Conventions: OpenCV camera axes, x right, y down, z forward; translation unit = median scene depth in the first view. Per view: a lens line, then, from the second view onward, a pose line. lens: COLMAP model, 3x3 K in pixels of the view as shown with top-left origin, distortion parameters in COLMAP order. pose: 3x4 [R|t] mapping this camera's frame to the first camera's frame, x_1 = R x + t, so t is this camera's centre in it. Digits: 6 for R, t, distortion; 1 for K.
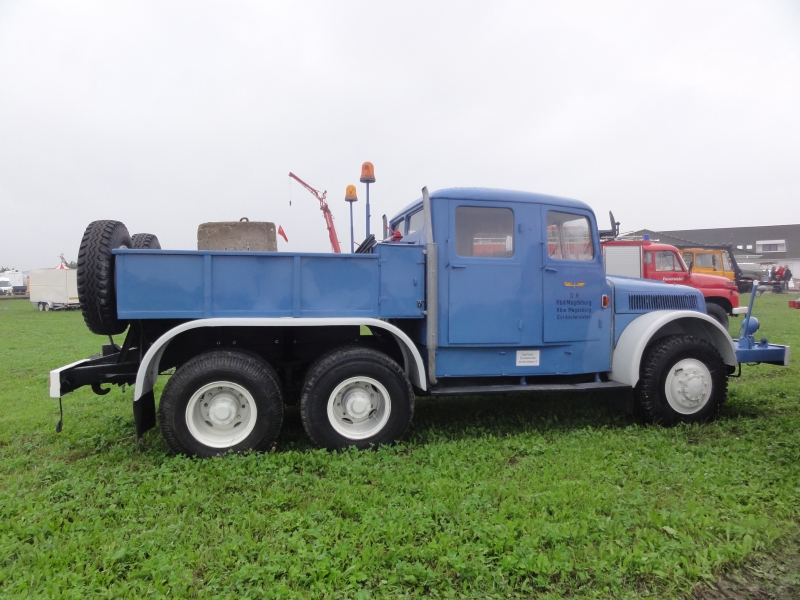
lens RADIAL K [[561.7, 0, 400.0], [0, 561.7, 300.0], [0, 0, 1]] dist [-0.000235, 0.001175]
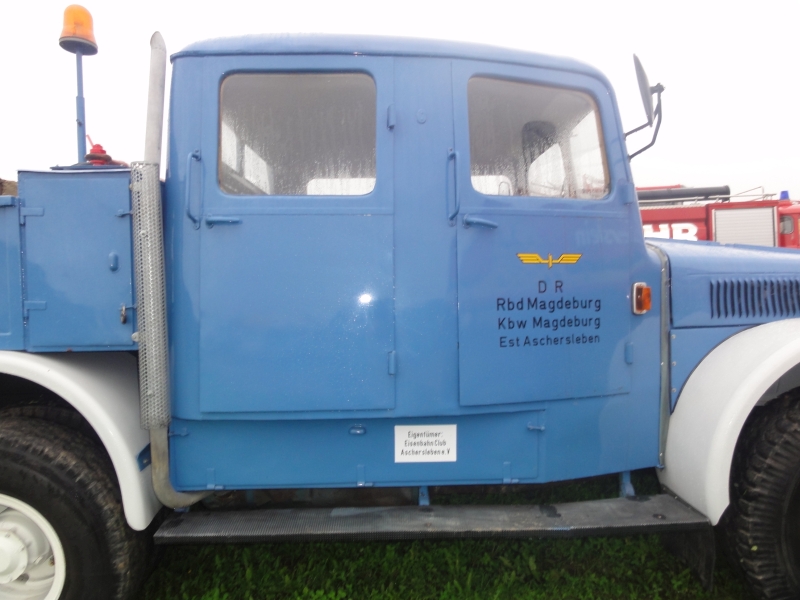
lens RADIAL K [[564.4, 0, 400.0], [0, 564.4, 300.0], [0, 0, 1]] dist [-0.003084, 0.003522]
pose [[0.980099, -0.016534, -0.197817, 0.281666], [0.018936, 0.999768, 0.010258, -0.004349], [0.197602, -0.013800, 0.980185, 0.578927]]
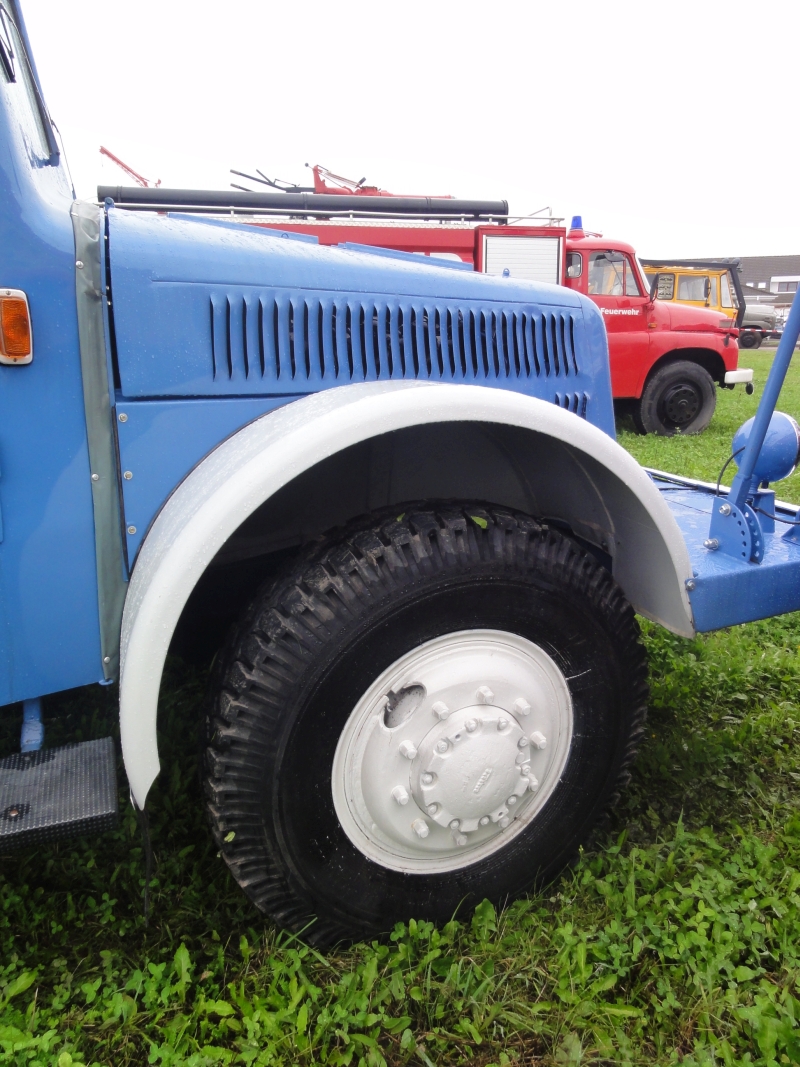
lens RADIAL K [[752.8, 0, 400.0], [0, 752.8, 533.5], [0, 0, 1]] dist [-0.003084, 0.003522]
pose [[0.991848, -0.020184, 0.125816, 0.464686], [-0.009001, 0.973811, 0.227183, 0.010551], [-0.127107, -0.226463, 0.965691, 0.762424]]
